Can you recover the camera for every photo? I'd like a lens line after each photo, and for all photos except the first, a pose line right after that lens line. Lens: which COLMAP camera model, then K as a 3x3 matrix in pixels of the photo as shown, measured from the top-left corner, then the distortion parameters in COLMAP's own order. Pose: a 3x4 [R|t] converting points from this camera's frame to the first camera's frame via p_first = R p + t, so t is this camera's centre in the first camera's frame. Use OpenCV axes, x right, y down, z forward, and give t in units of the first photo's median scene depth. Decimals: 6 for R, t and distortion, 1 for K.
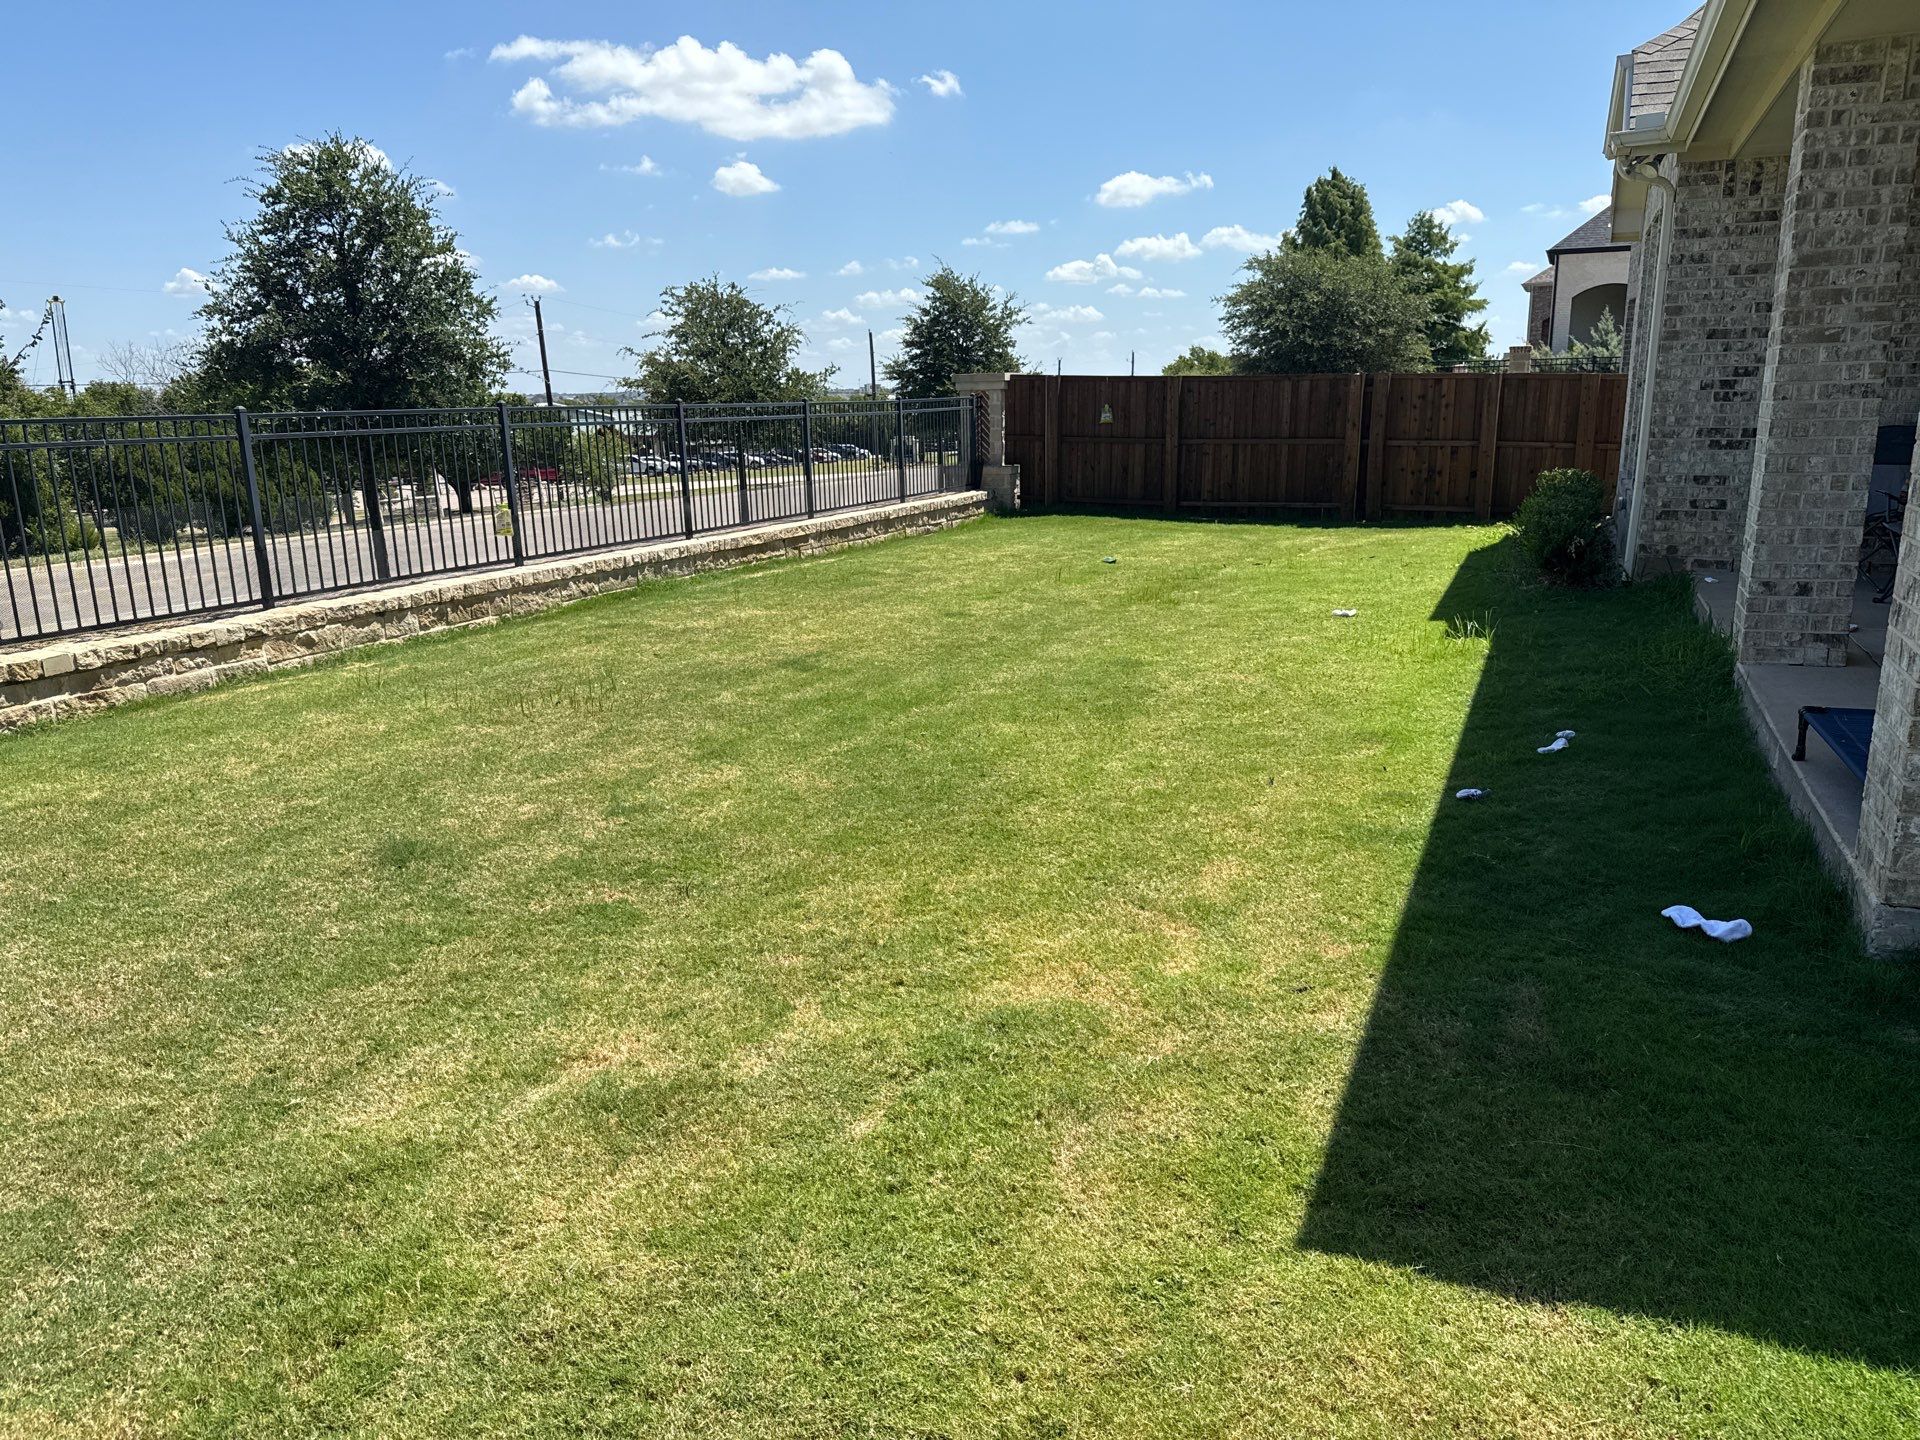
lens RADIAL K [[1343.3, 0, 960.0], [0, 1343.3, 720.0], [0, 0, 1]] dist [0.053934, -0.066789]
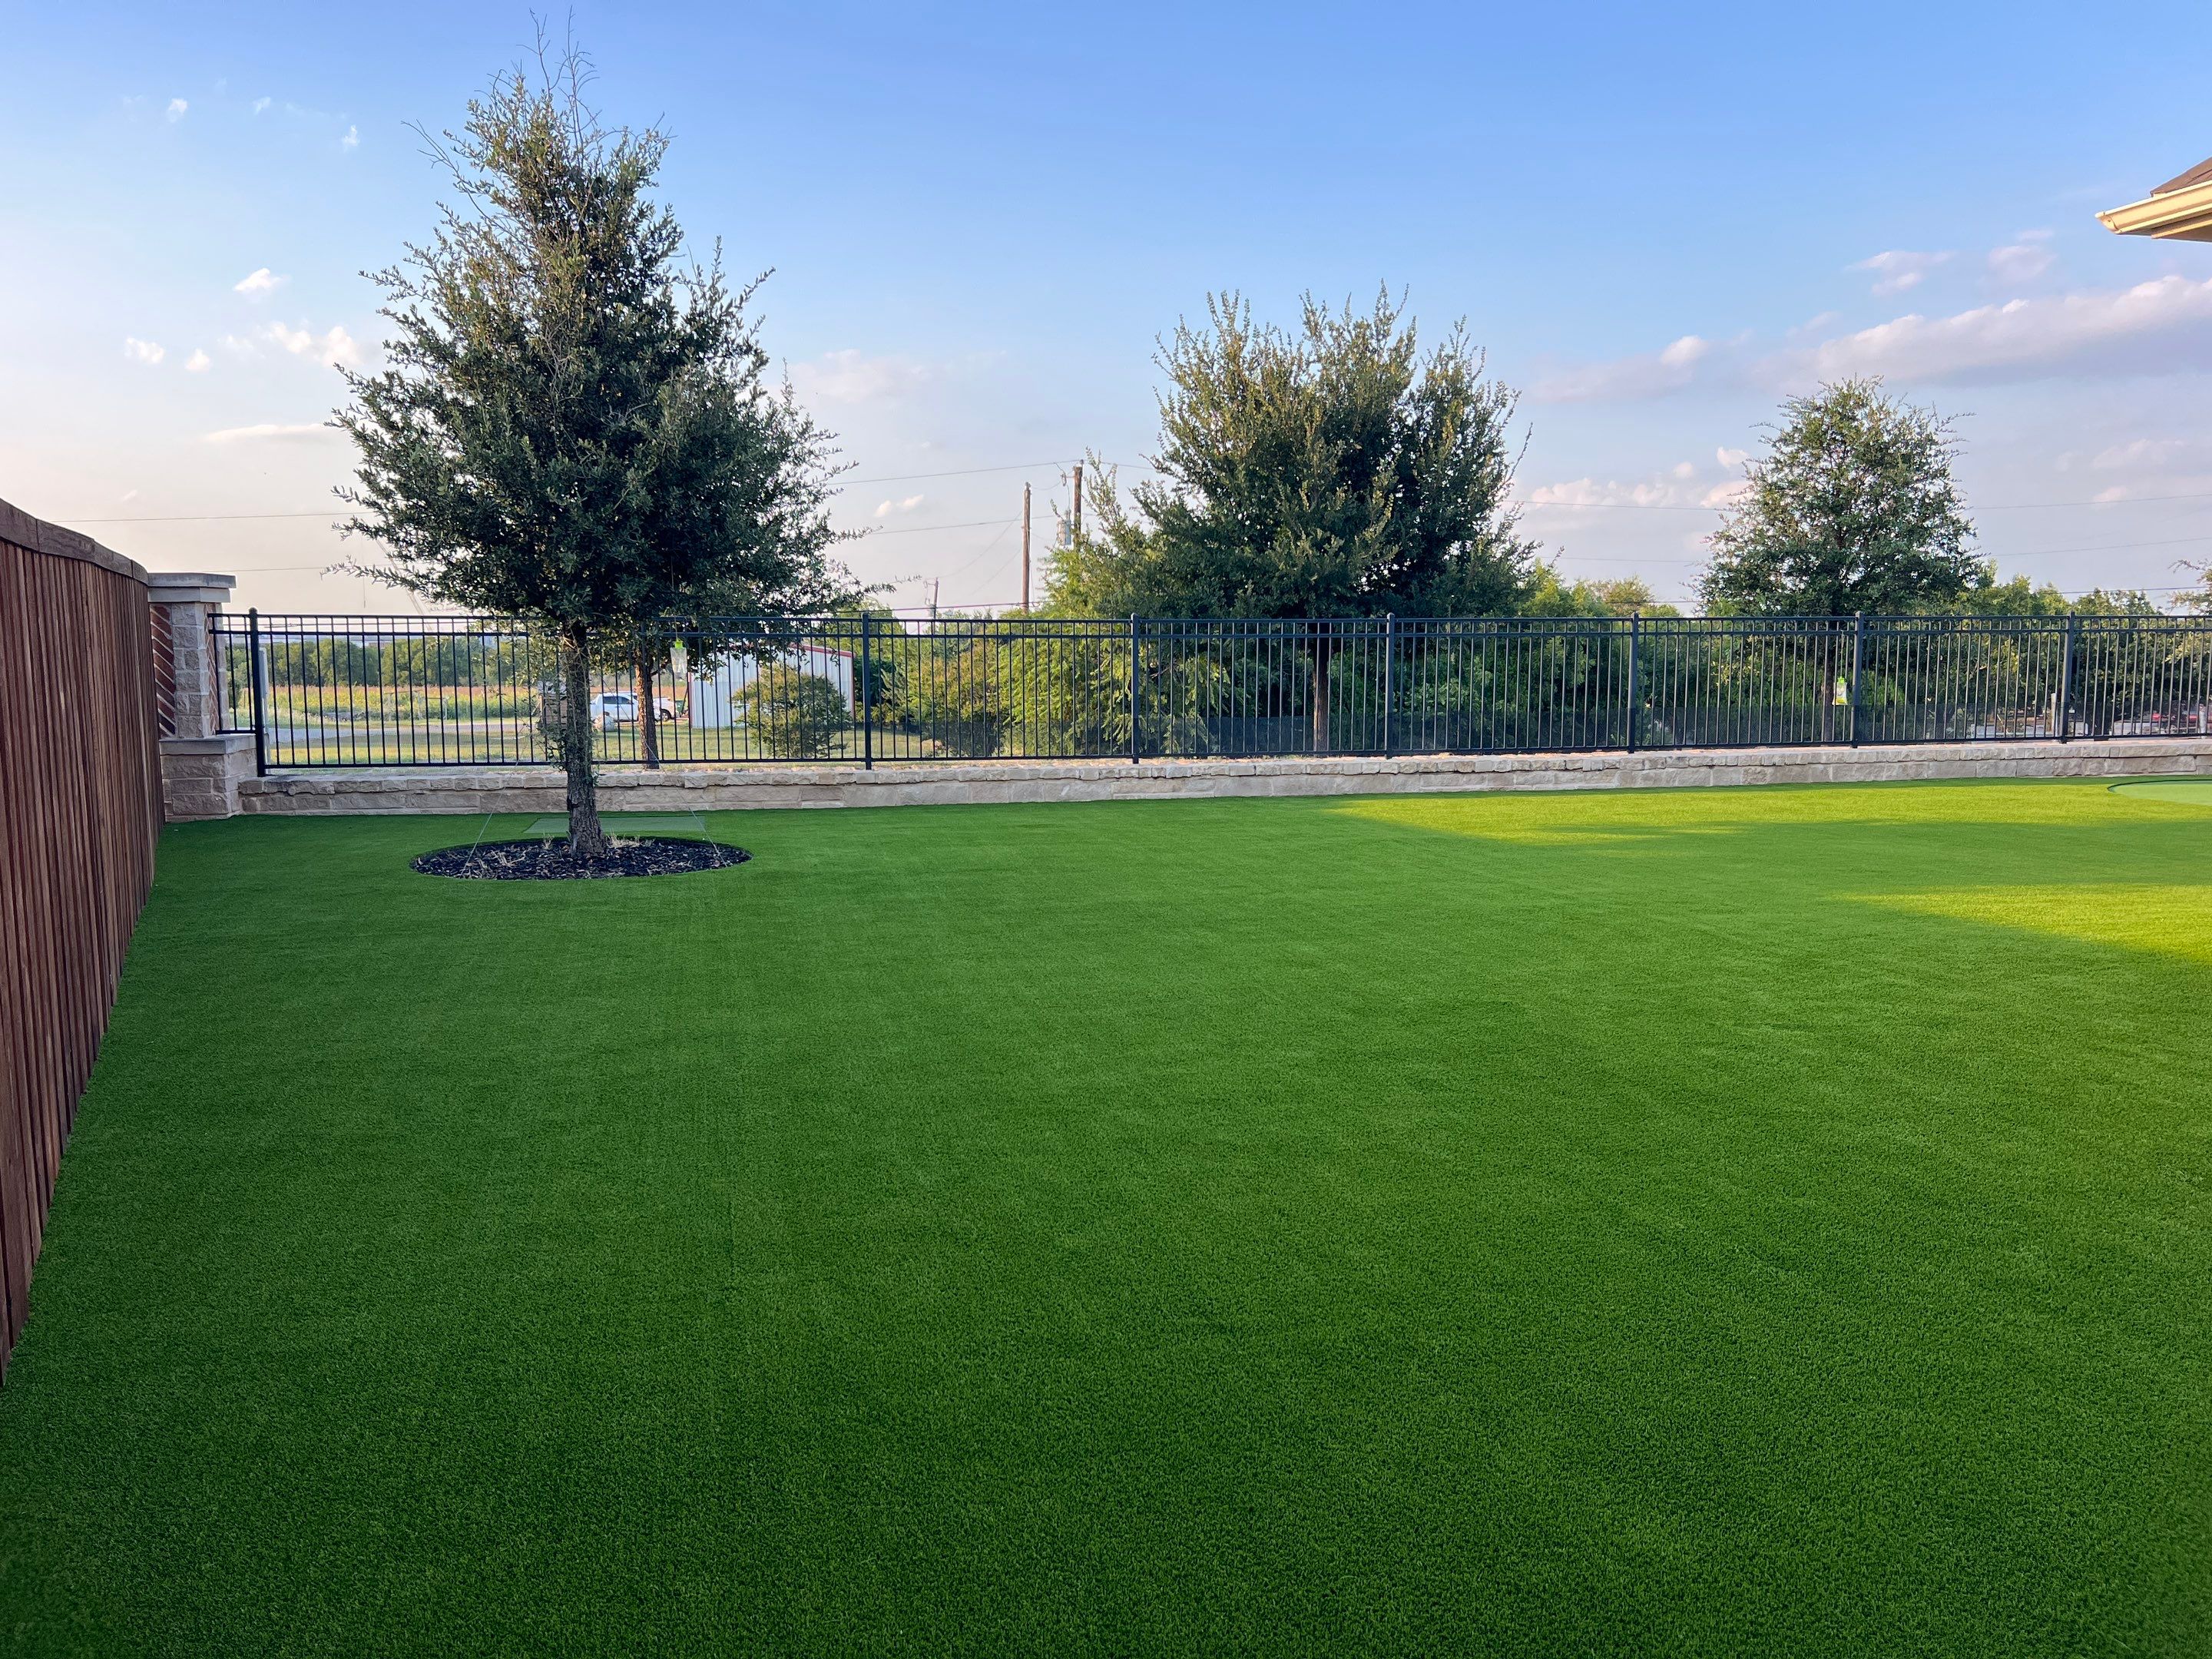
lens RADIAL K [[1673.2, 0, 1097.6], [0, 1673.2, 823.8], [0, 0, 1]] dist [0.095964, -0.170571]
pose [[0.596517, 0.105892, -0.795584, 0.543646], [-0.194456, 0.980793, -0.015256, 0.119870], [0.778687, 0.163807, 0.605651, -0.464188]]
